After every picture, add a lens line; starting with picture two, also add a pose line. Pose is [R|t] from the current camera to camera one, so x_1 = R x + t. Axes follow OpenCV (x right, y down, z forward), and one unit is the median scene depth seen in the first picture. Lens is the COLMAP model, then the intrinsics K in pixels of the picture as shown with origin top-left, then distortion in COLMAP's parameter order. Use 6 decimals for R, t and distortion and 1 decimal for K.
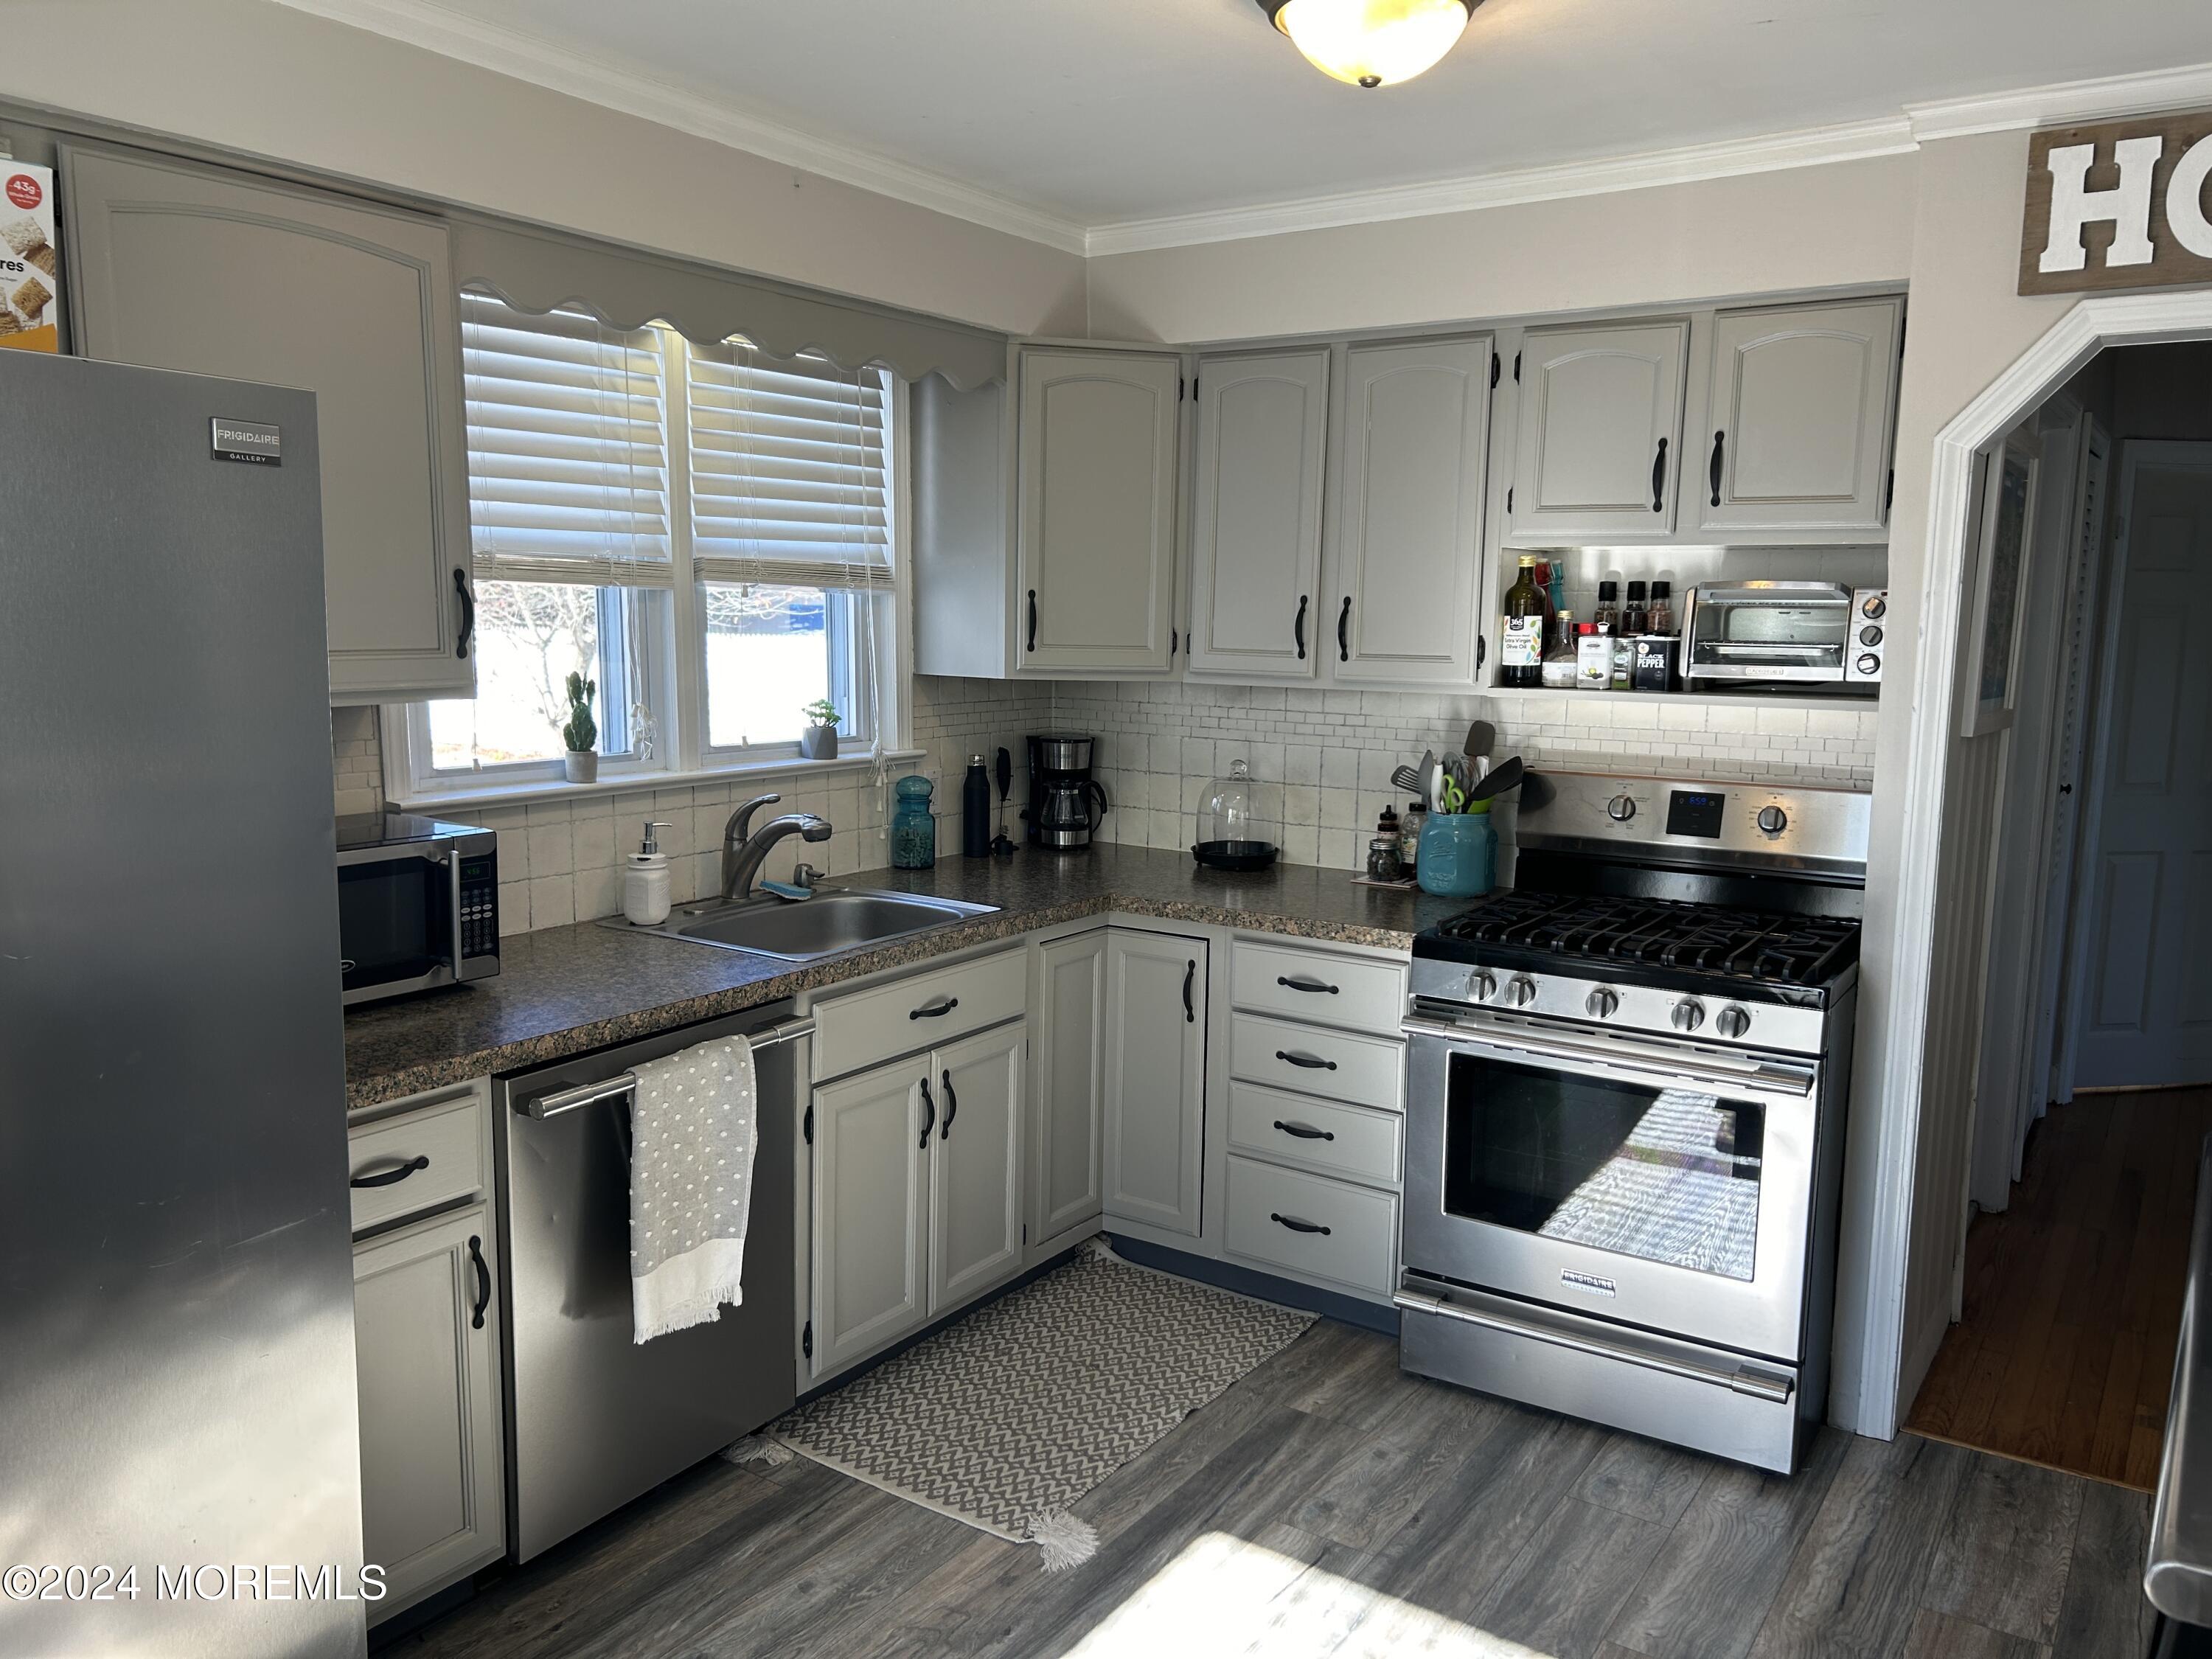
lens RADIAL K [[1667.7, 0, 1108.5], [0, 1667.7, 844.3], [0, 0, 1]] dist [0.030637, -0.030743]
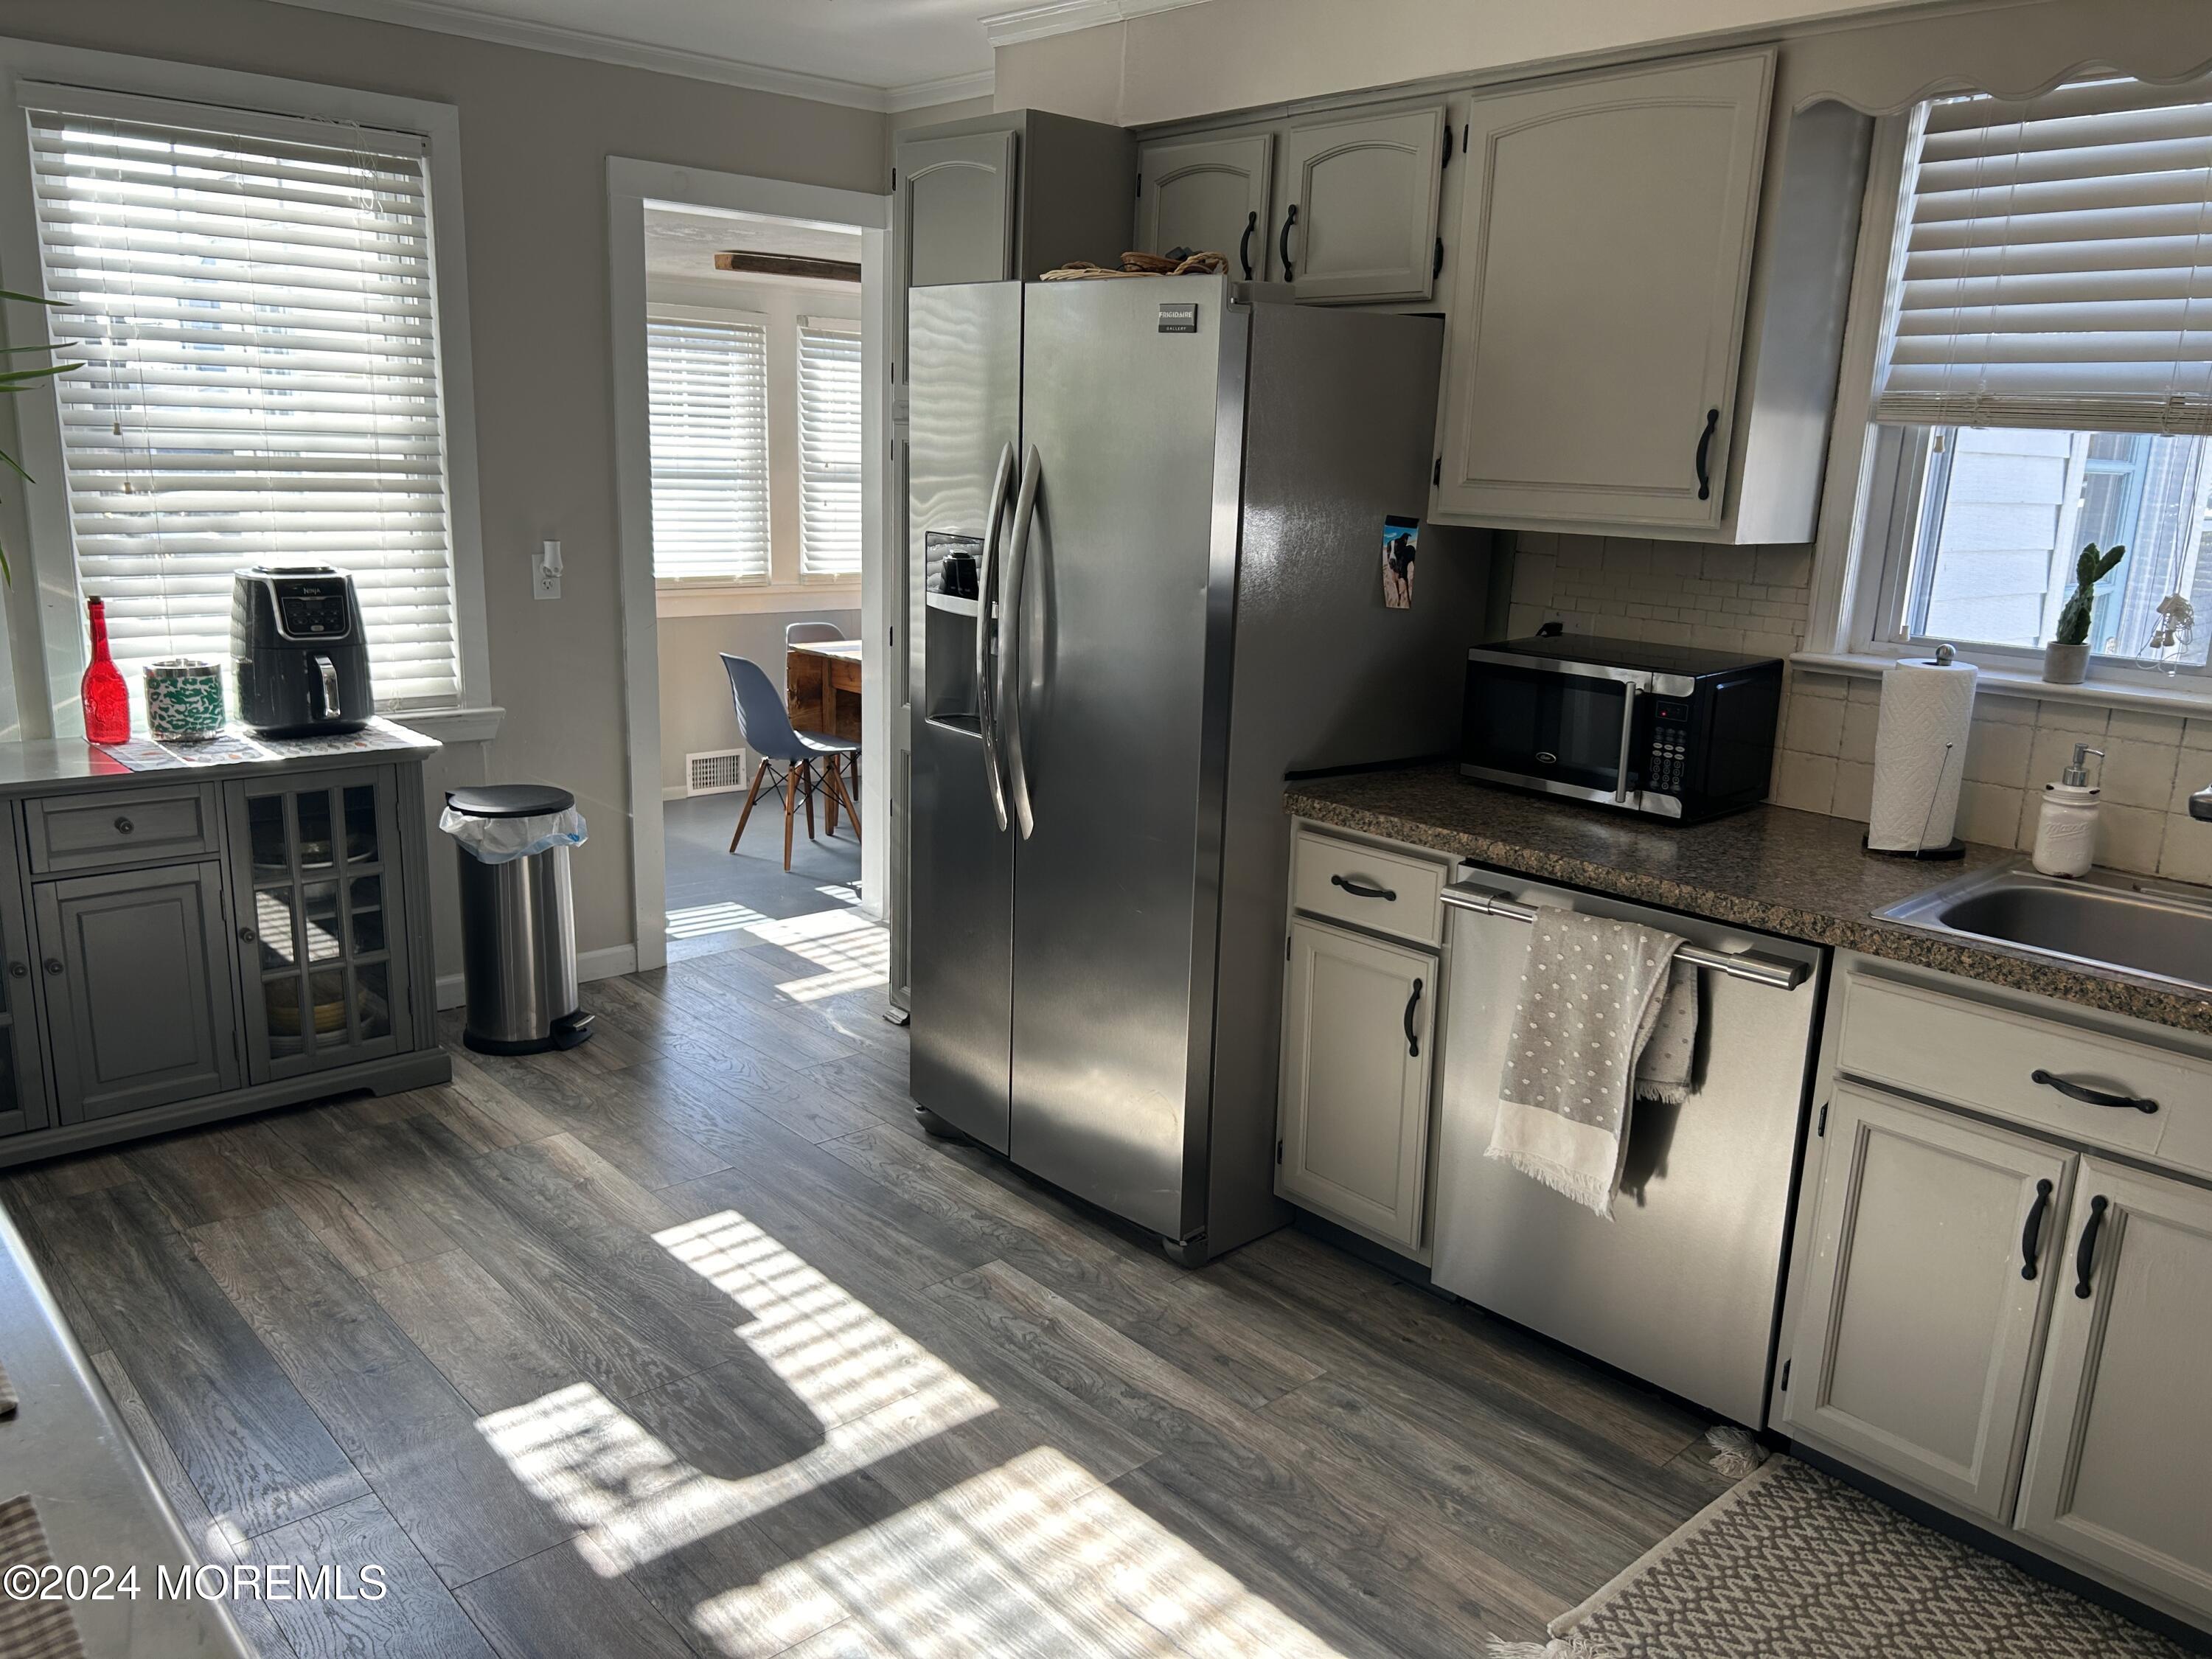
lens RADIAL K [[1667.7, 0, 1119.7], [0, 1667.7, 839.6], [0, 0, 1]] dist [0.030637, -0.030743]
pose [[-0.229002, 0.213338, -0.949760, 0.871223], [-0.175253, 0.950710, 0.255808, -0.141446], [0.957520, 0.225029, -0.180326, 1.116273]]
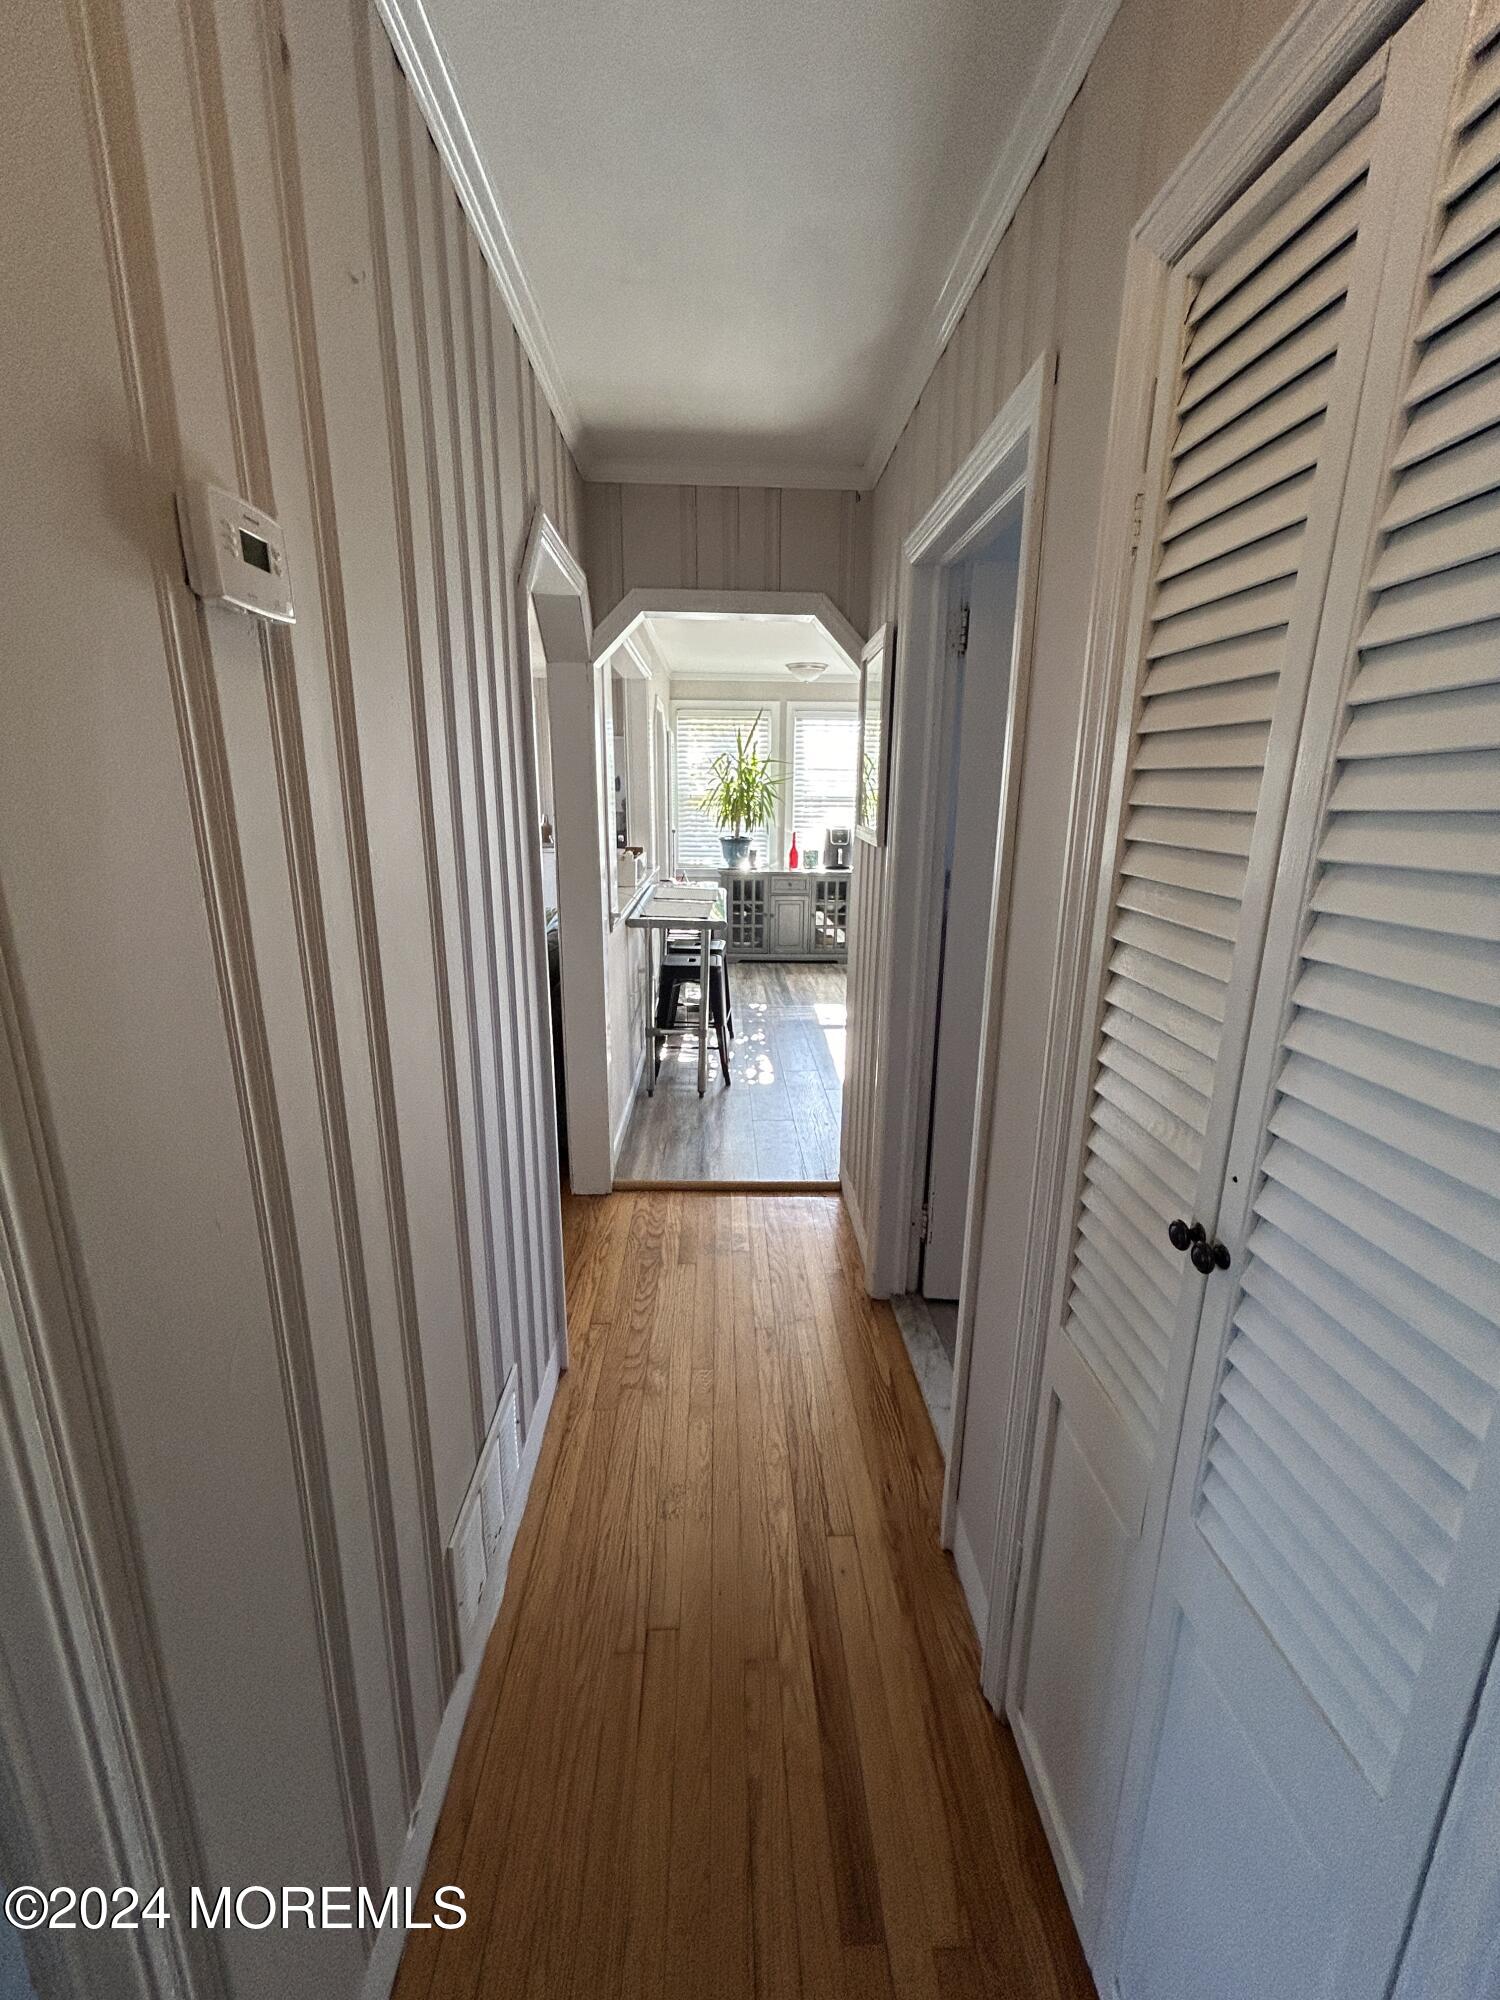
lens RADIAL K [[811.5, 0, 749.1], [0, 811.5, 992.1], [0, 0, 1]] dist [0.003876, 0.000866]
pose [[-0.807742, 0.122213, -0.576730, 1.789280], [-0.110902, 0.929311, 0.352252, -0.346416], [0.579011, 0.348489, -0.737090, 2.609400]]
